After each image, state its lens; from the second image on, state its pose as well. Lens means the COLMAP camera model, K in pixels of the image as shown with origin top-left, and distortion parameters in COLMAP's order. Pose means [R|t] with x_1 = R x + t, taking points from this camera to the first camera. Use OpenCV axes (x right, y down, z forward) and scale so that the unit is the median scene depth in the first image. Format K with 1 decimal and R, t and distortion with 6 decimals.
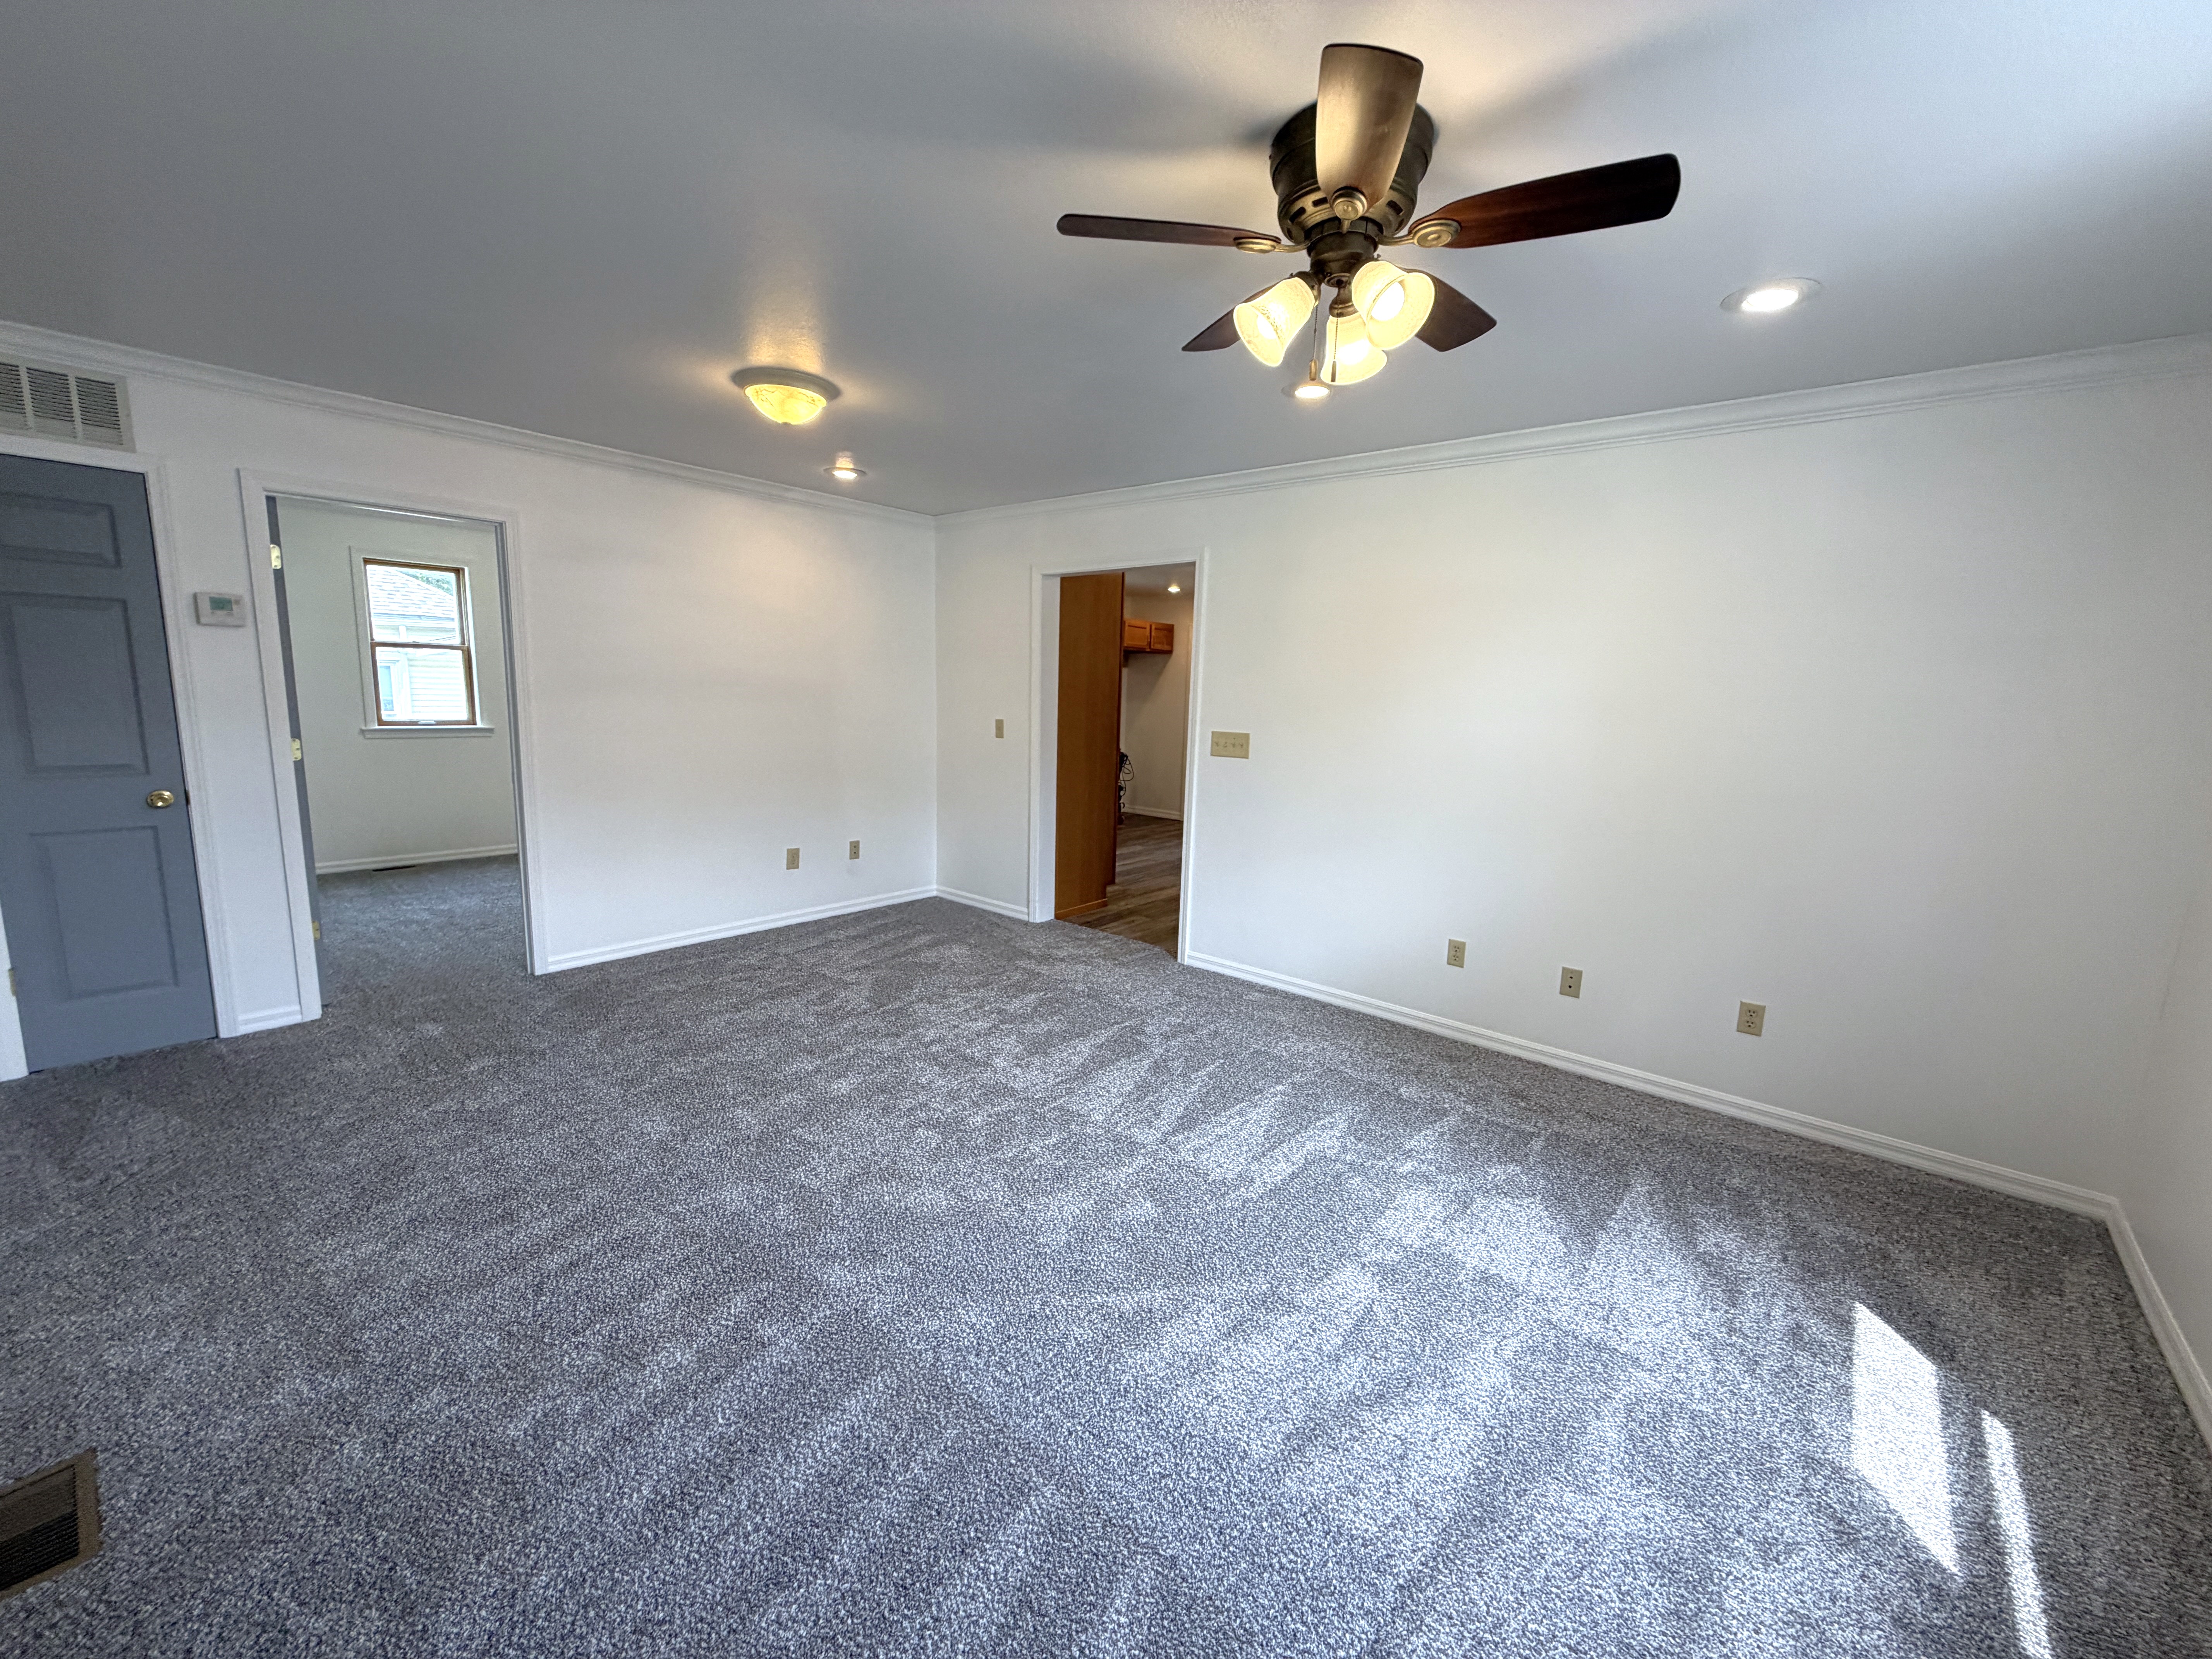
lens RADIAL K [[880.3, 0, 1106.0], [0, 880.3, 829.5], [0, 0, 1]] dist [-0.000157, 0.000184]
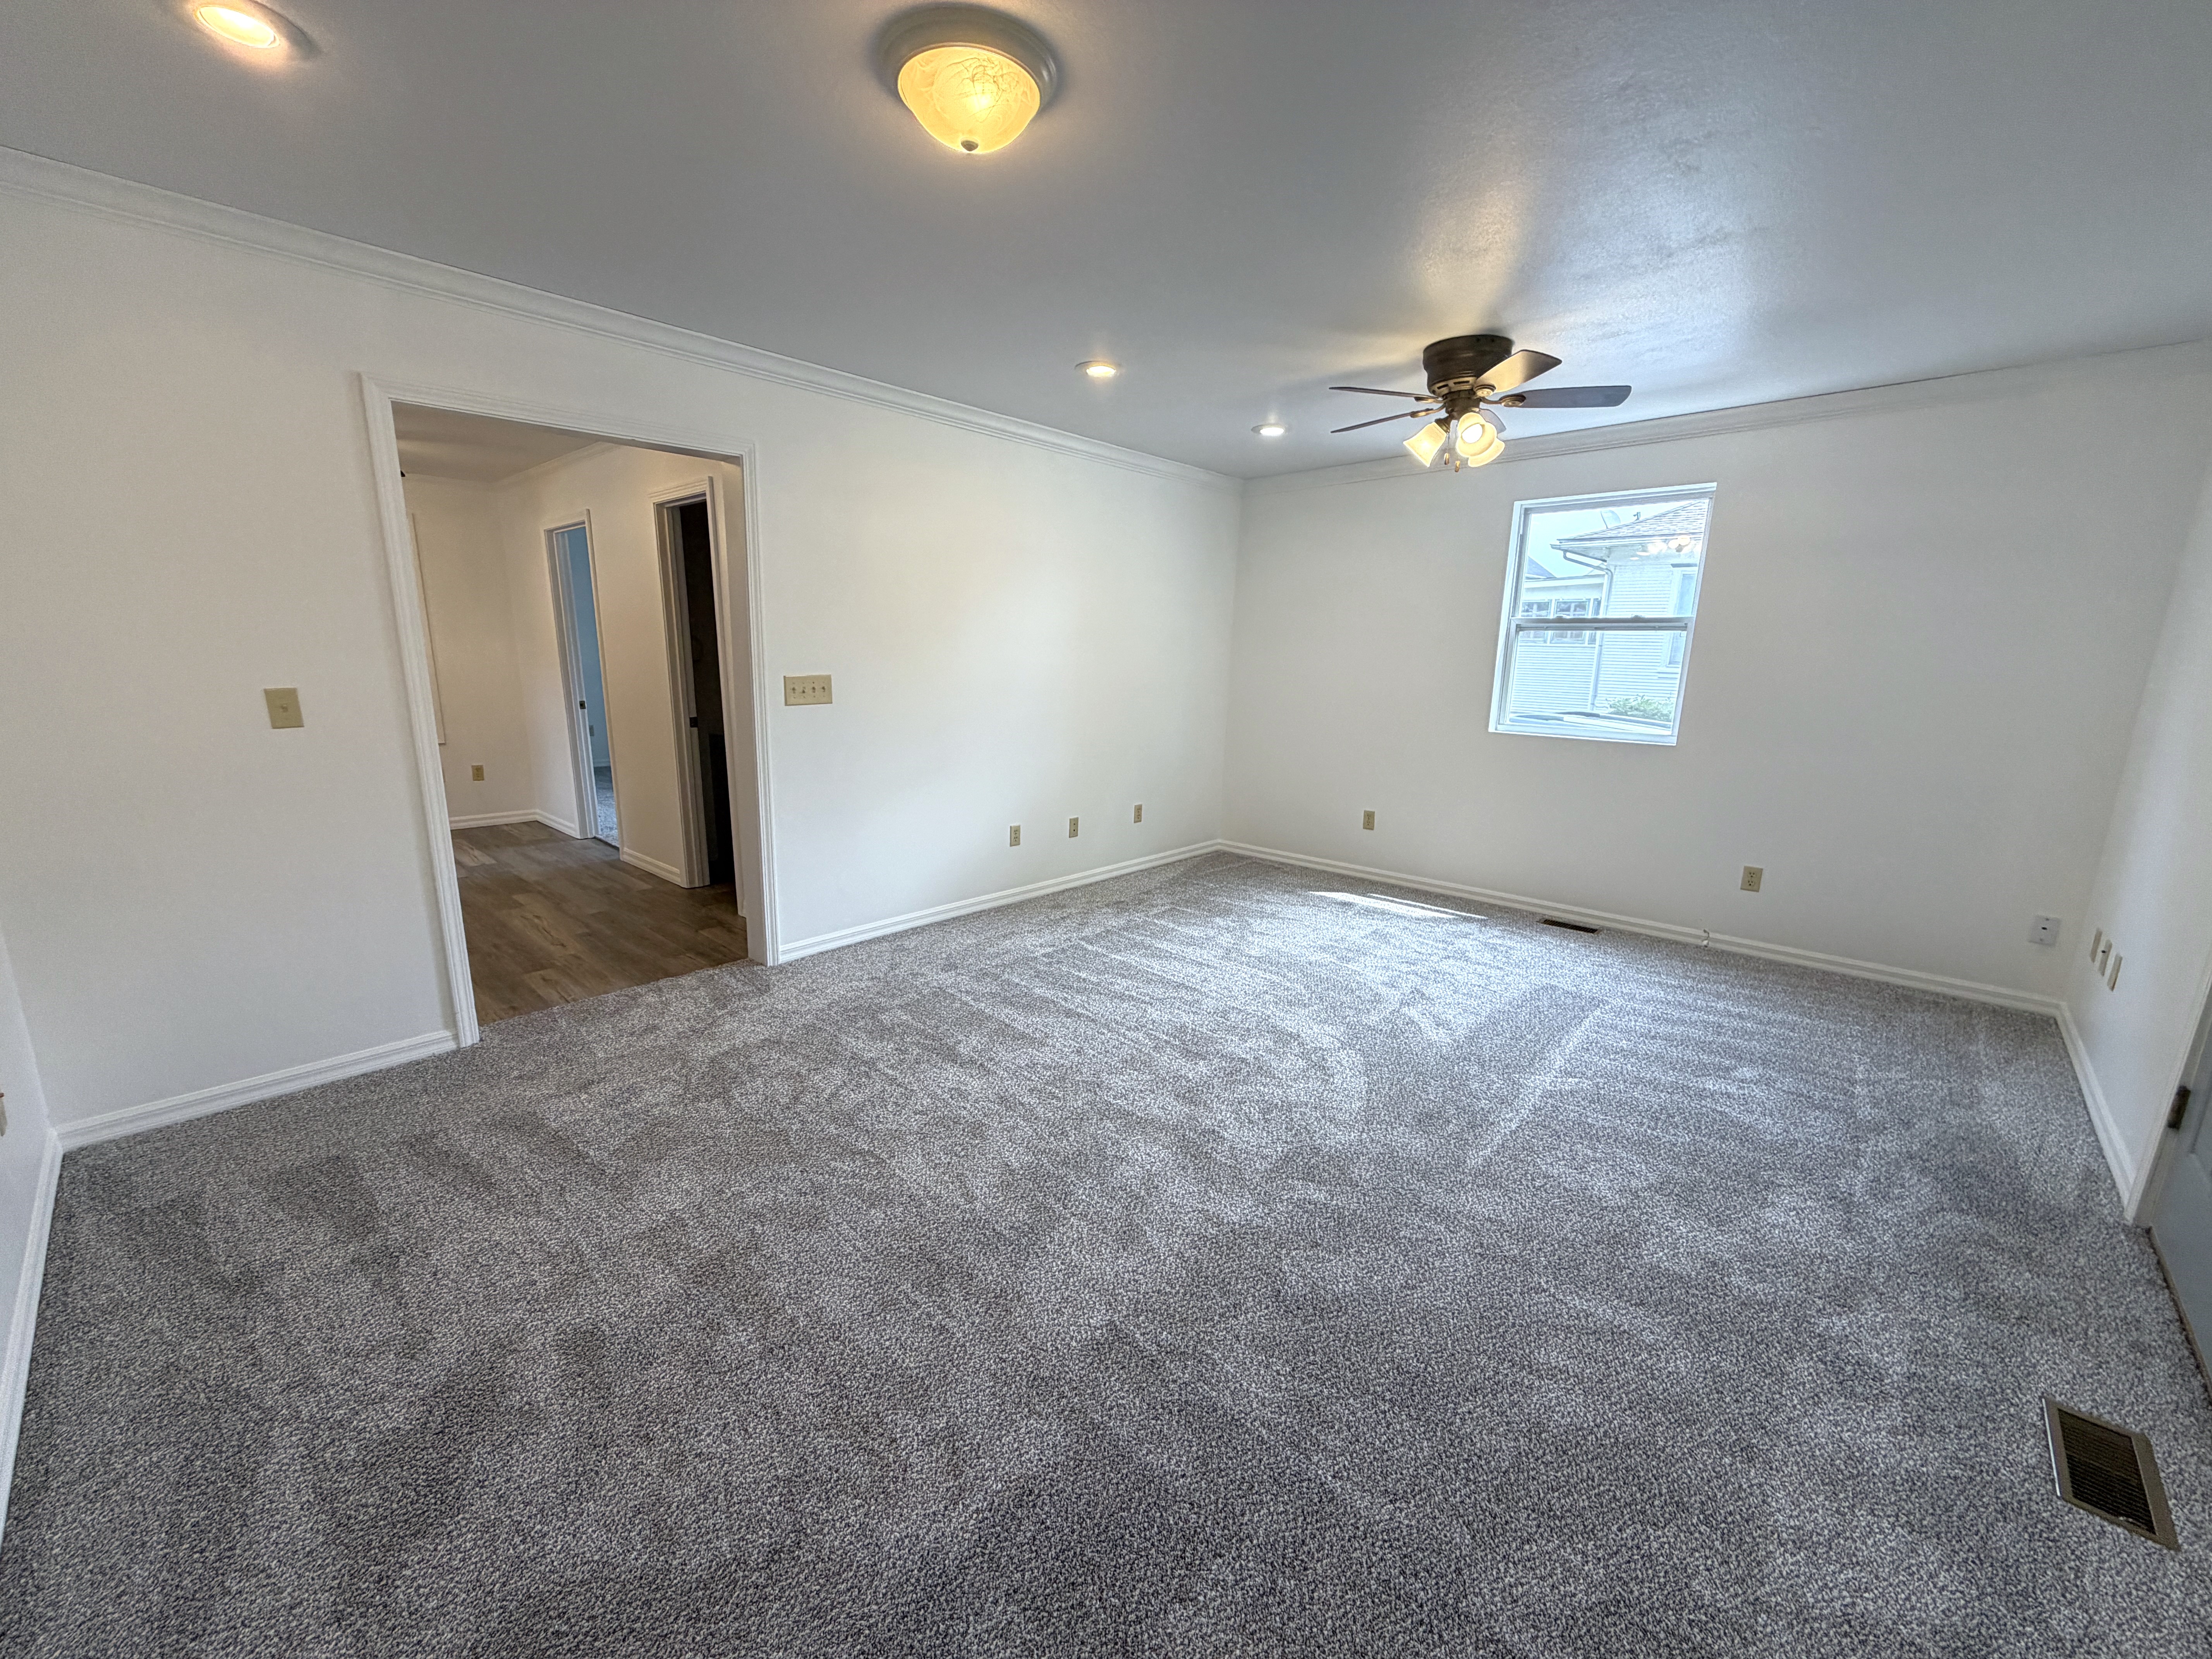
lens RADIAL K [[880.3, 0, 1106.0], [0, 880.3, 829.5], [0, 0, 1]] dist [-0.000157, 0.000184]
pose [[0.047448, -0.239809, 0.969660, -0.876107], [0.139905, 0.962780, 0.231262, -0.151953], [-0.989027, 0.124687, 0.079233, 0.817190]]
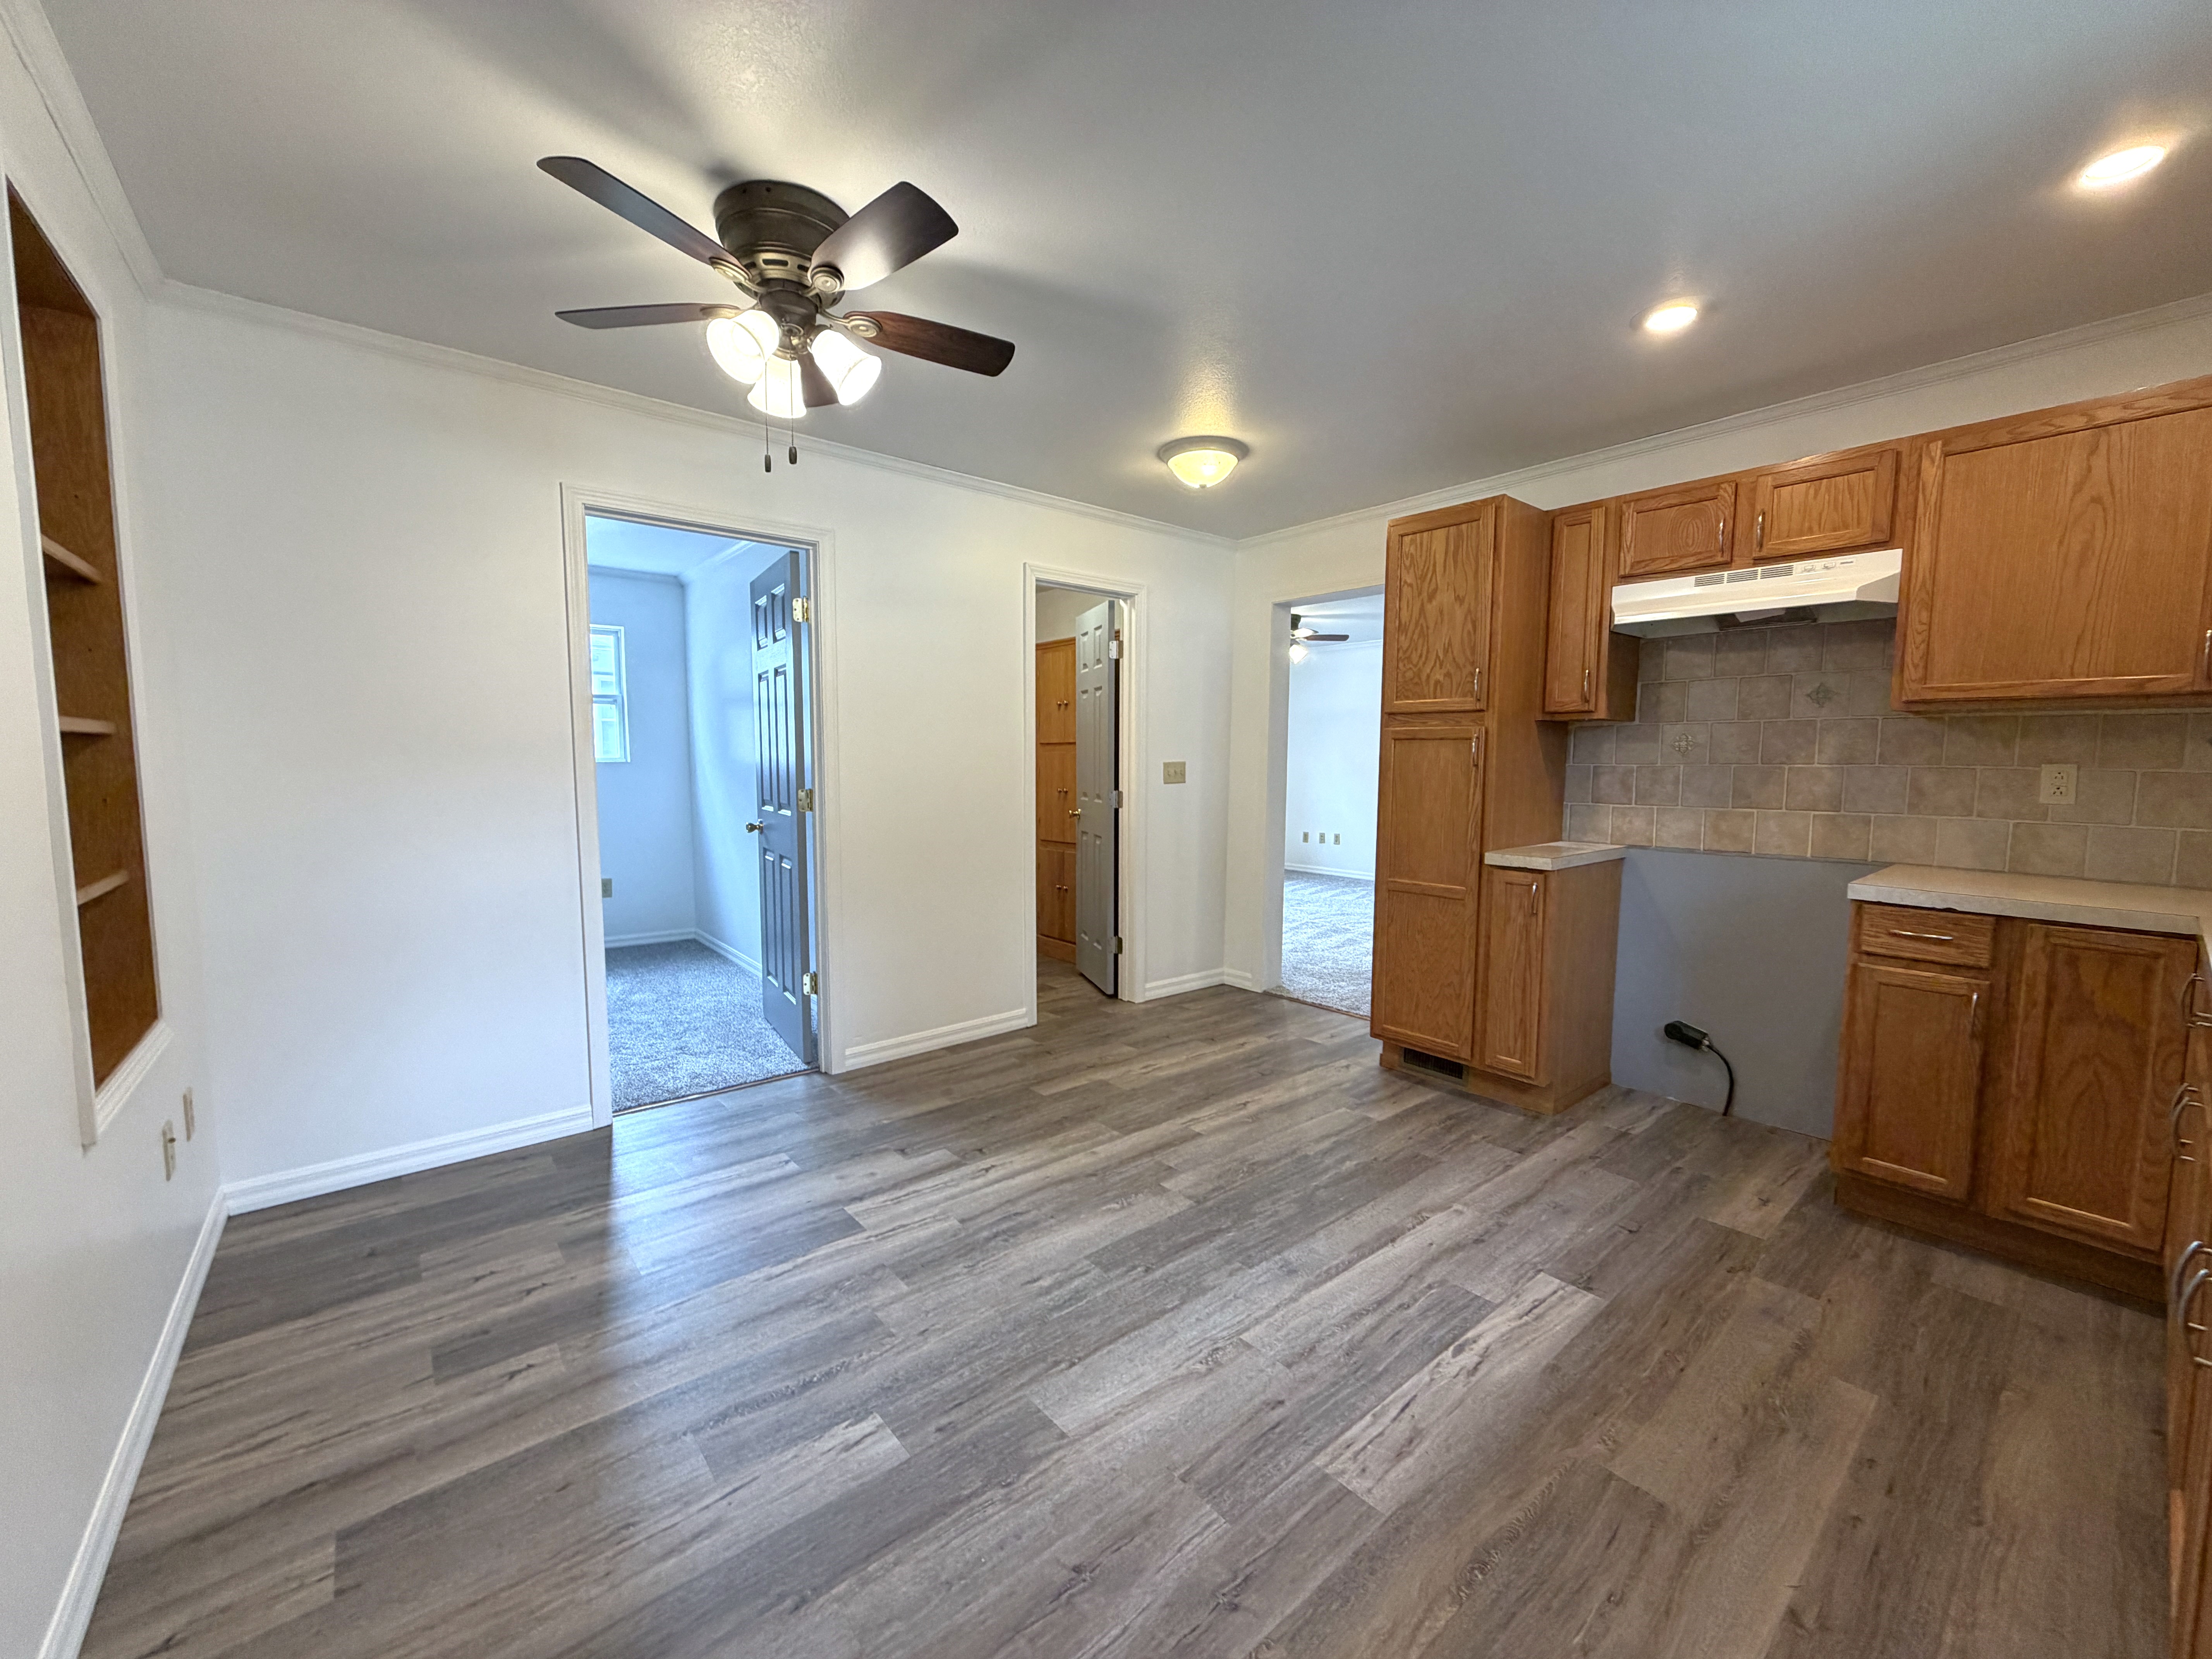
lens RADIAL K [[881.1, 0, 1093.1], [0, 881.1, 829.9], [0, 0, 1]] dist [-0.002029, 0.000041]
pose [[-0.982349, -0.053736, 0.179173, 0.159978], [-0.008733, 0.969981, 0.243023, -0.365426], [-0.186854, 0.237169, -0.953329, 2.636475]]
